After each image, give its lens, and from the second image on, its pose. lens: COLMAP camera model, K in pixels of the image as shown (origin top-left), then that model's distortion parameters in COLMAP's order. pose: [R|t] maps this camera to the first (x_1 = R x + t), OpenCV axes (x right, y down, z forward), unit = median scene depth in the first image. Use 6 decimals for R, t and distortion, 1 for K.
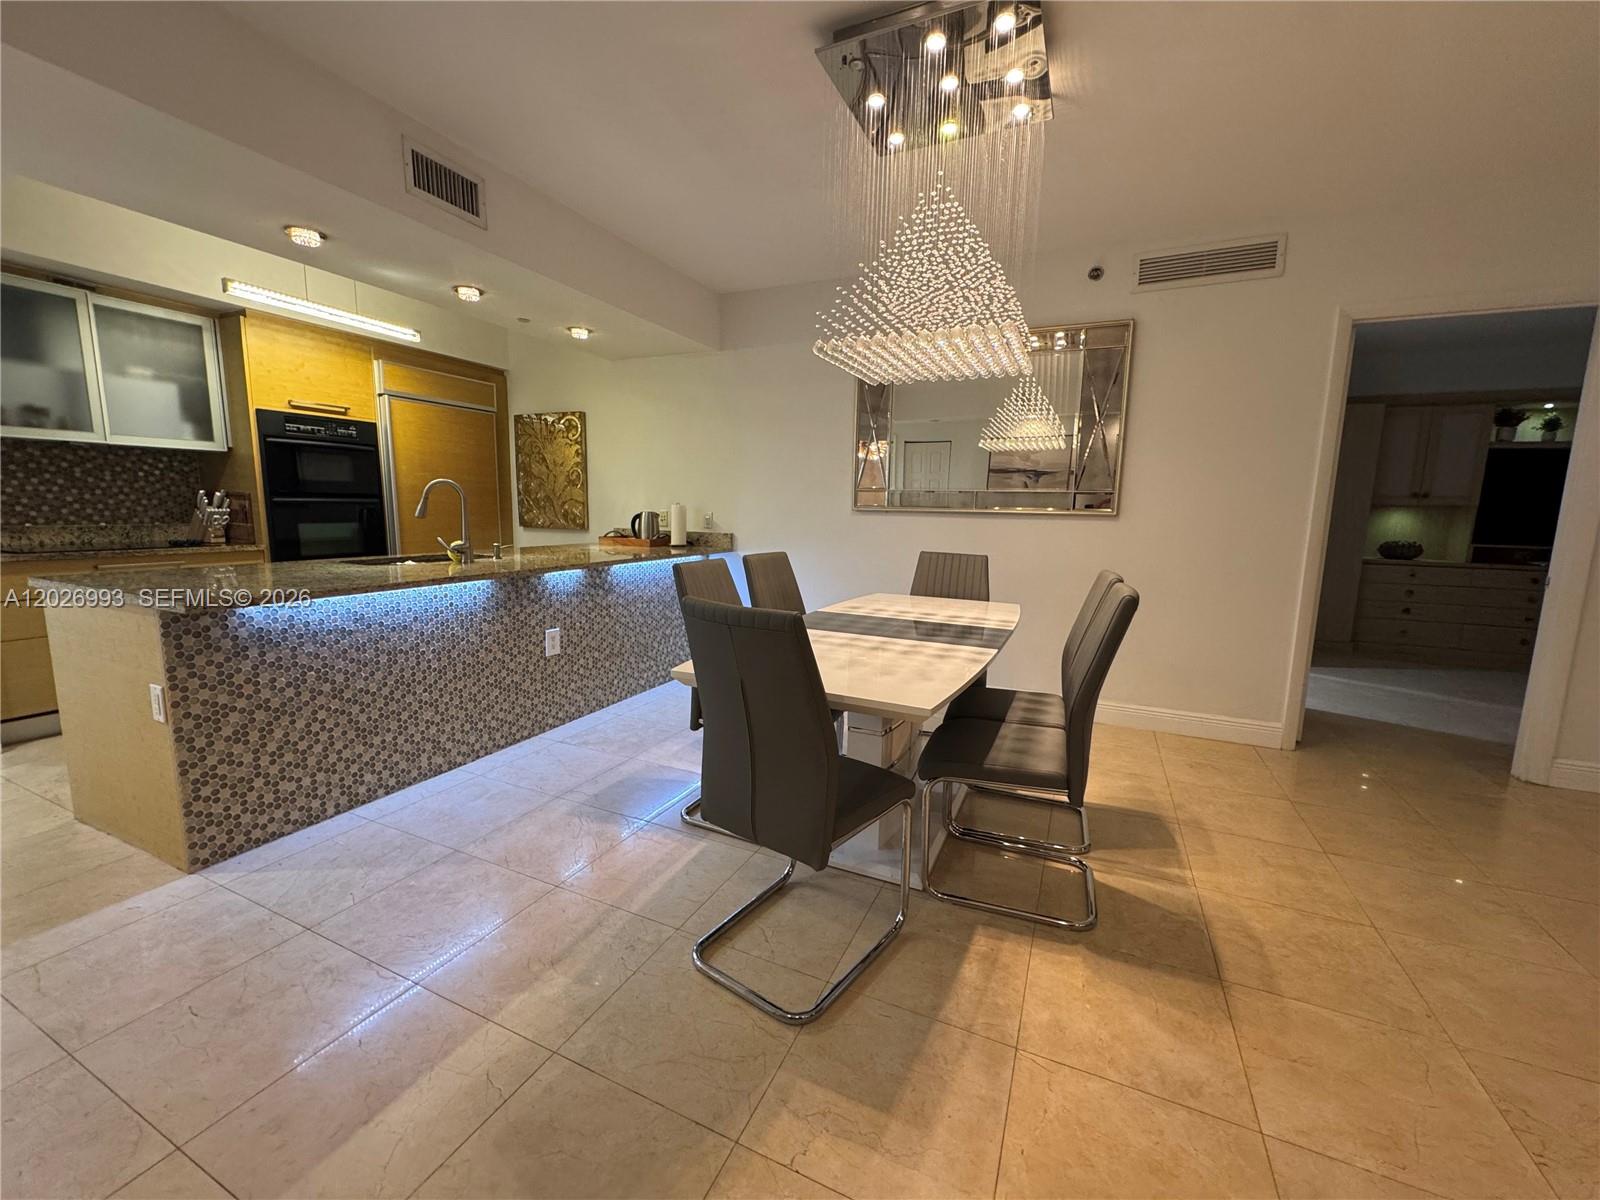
lens RADIAL K [[639.4, 0, 799.3], [0, 639.4, 599.9], [0, 0, 1]] dist [-0.000198, -0.000021]
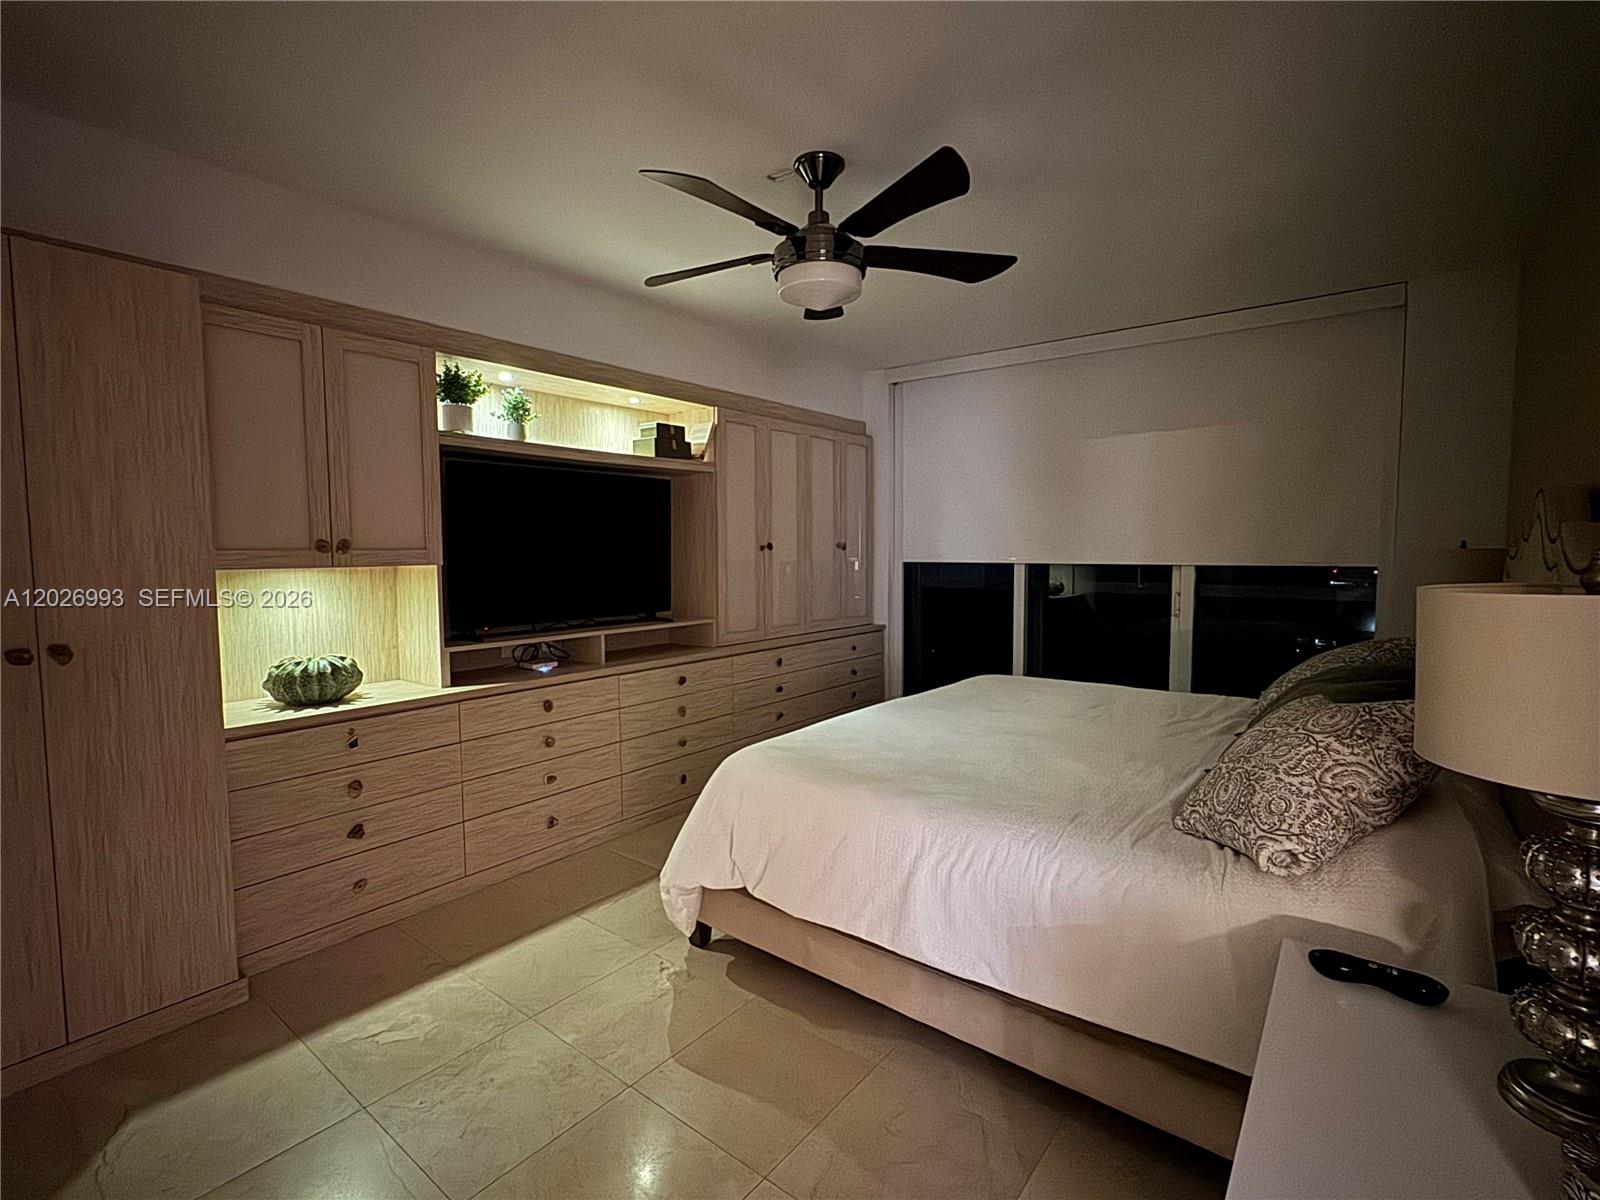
lens RADIAL K [[749.4, 0, 799.6], [0, 749.4, 598.8], [0, 0, 1]] dist [0.000378, 0.000000]
pose [[0.232660, -0.080283, 0.969239, 0.571103], [0.149780, 0.987656, 0.045854, -0.106918], [-0.960955, 0.134504, 0.241813, 0.599460]]
